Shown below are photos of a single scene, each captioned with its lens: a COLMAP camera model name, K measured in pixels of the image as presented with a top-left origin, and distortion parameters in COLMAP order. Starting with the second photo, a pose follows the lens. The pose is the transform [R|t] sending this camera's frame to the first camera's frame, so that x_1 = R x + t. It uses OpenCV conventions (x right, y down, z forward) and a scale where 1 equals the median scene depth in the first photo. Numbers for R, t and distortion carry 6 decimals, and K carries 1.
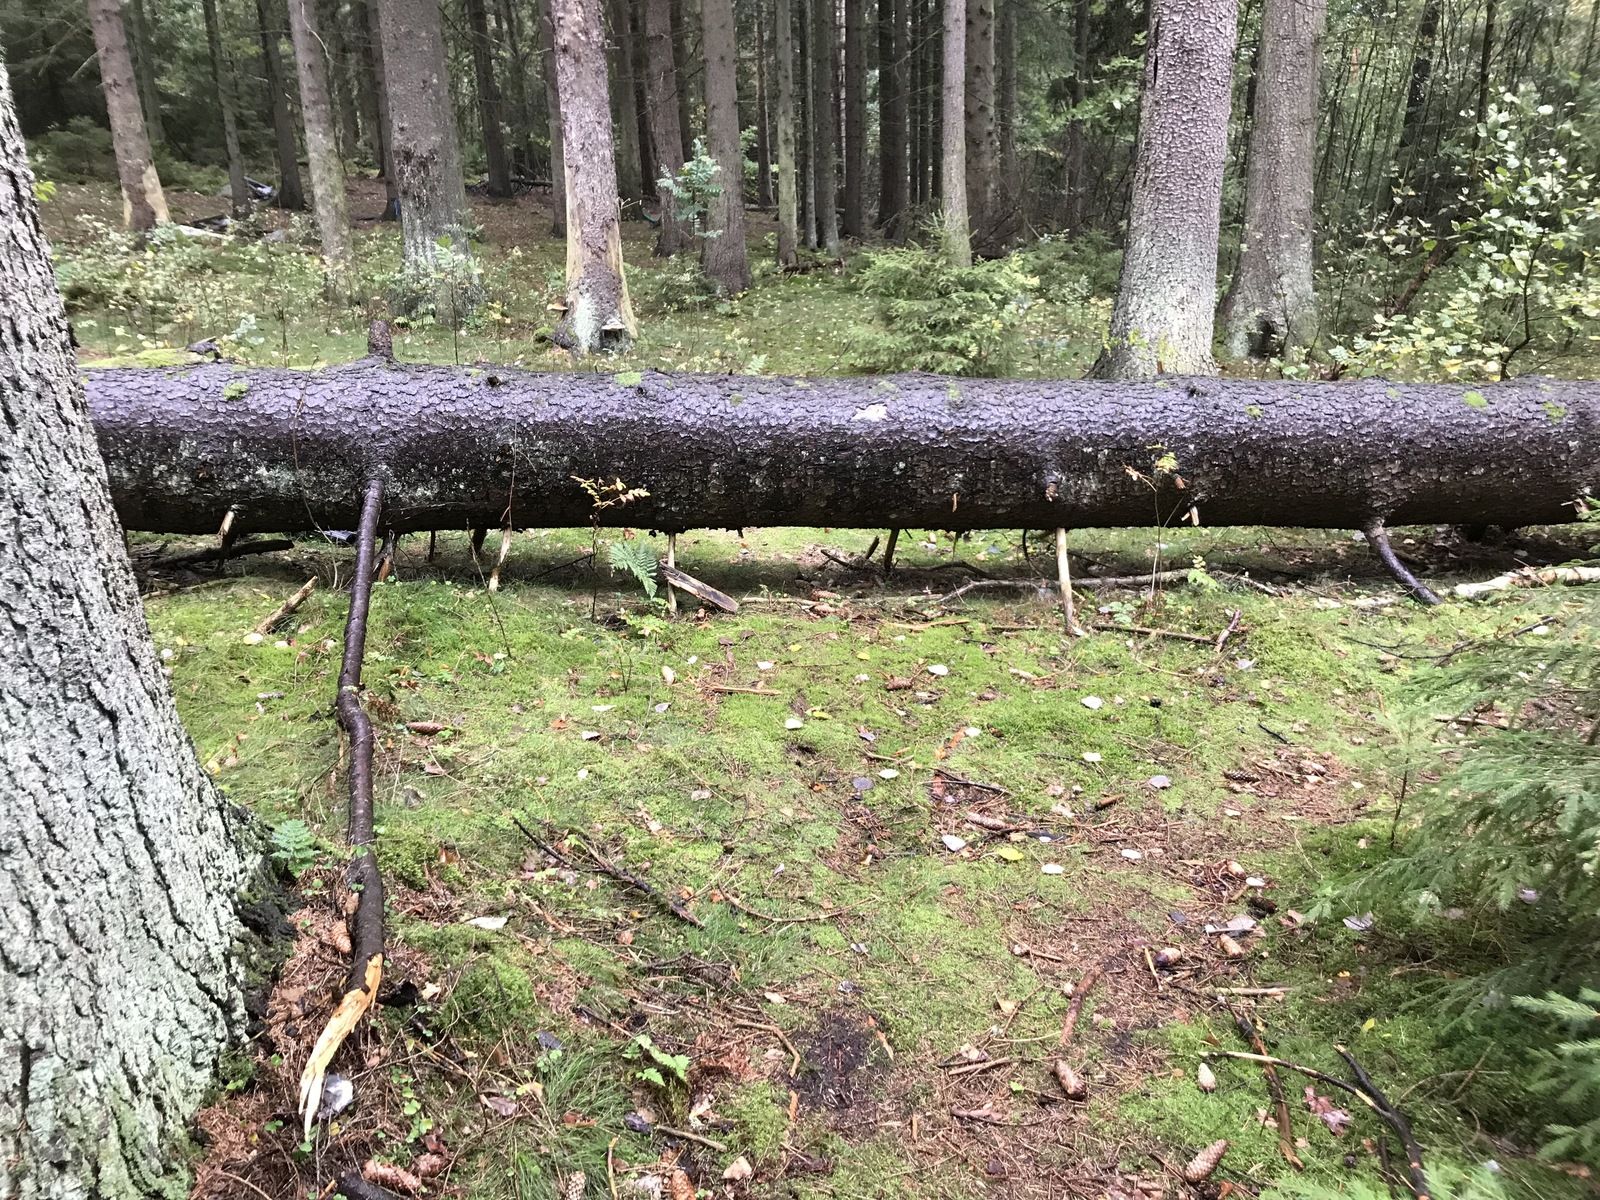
lens RADIAL K [[1338.8, 0, 753.8], [0, 1338.8, 629.0], [0, 0, 1]] dist [-0.029146, 0.078689]
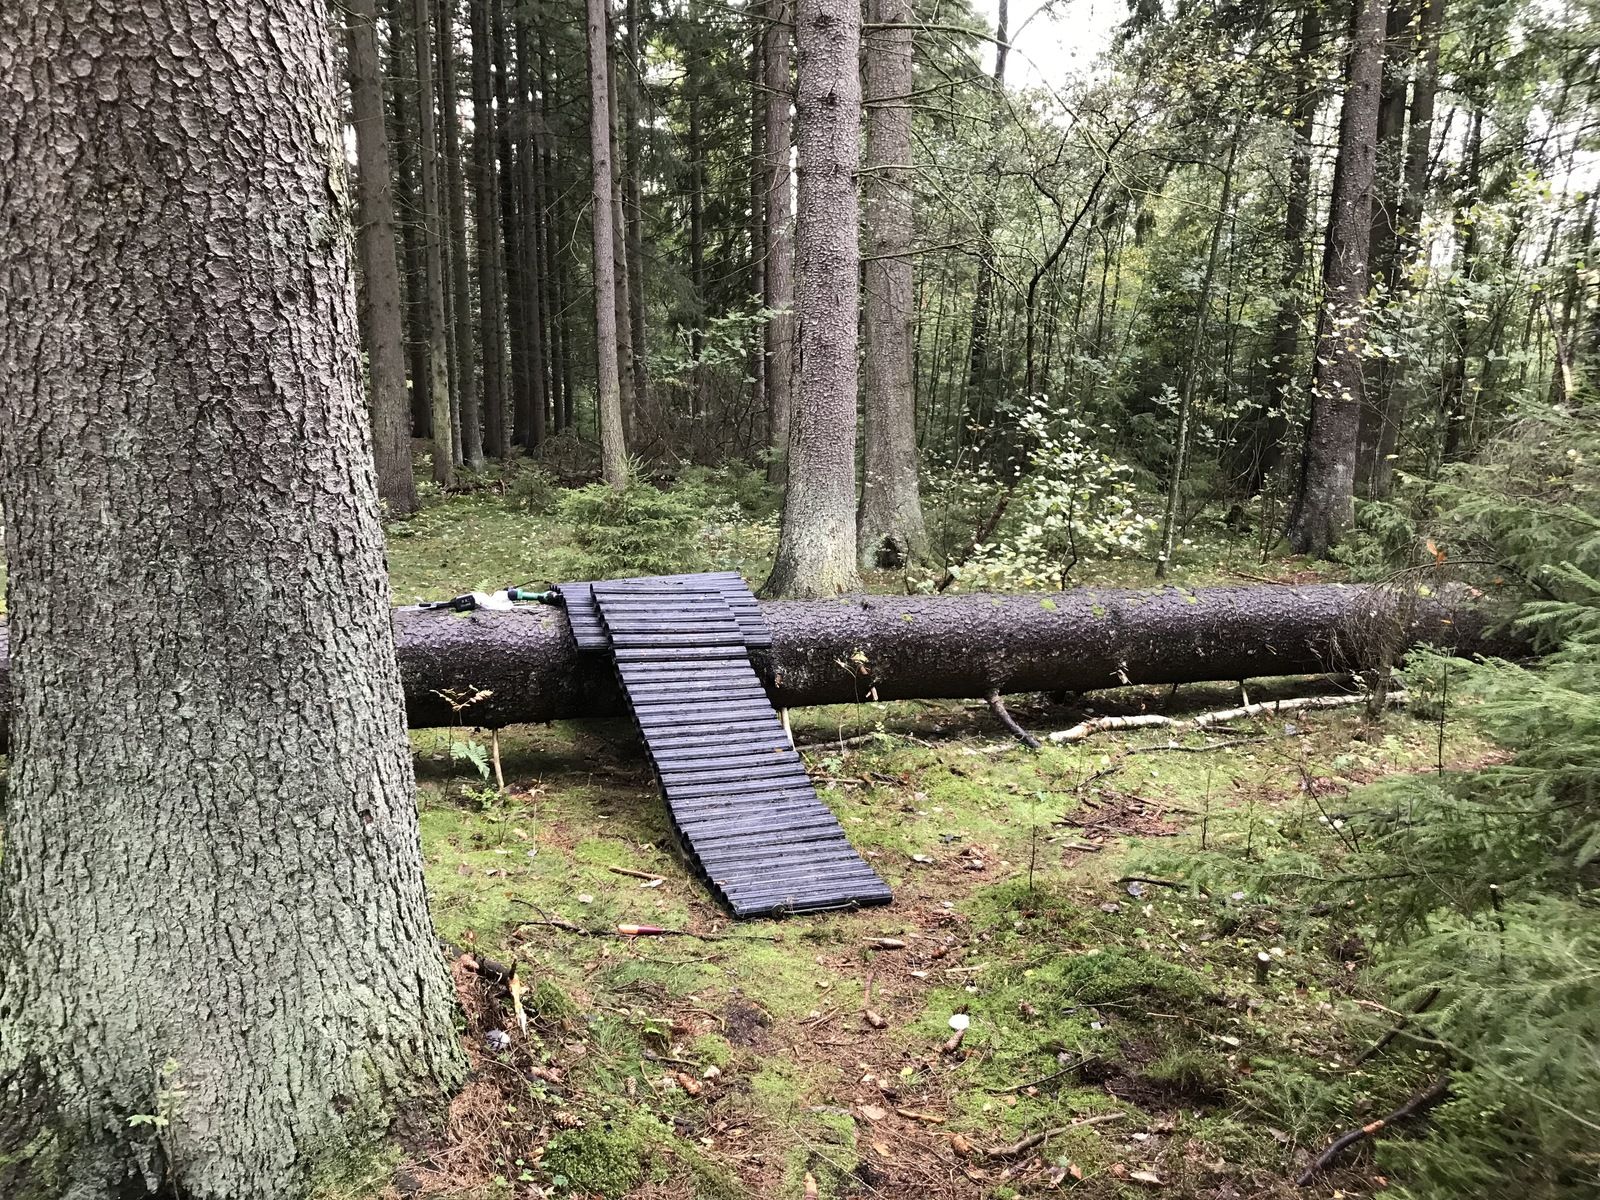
lens RADIAL K [[1300.4, 0, 773.5], [0, 1300.4, 599.0], [0, 0, 1]] dist [0.016905, -0.037178]
pose [[0.960620, -0.032034, 0.276012, -0.132026], [0.079365, 0.983584, -0.162061, 0.027572], [-0.266289, 0.177584, 0.947393, -0.254510]]
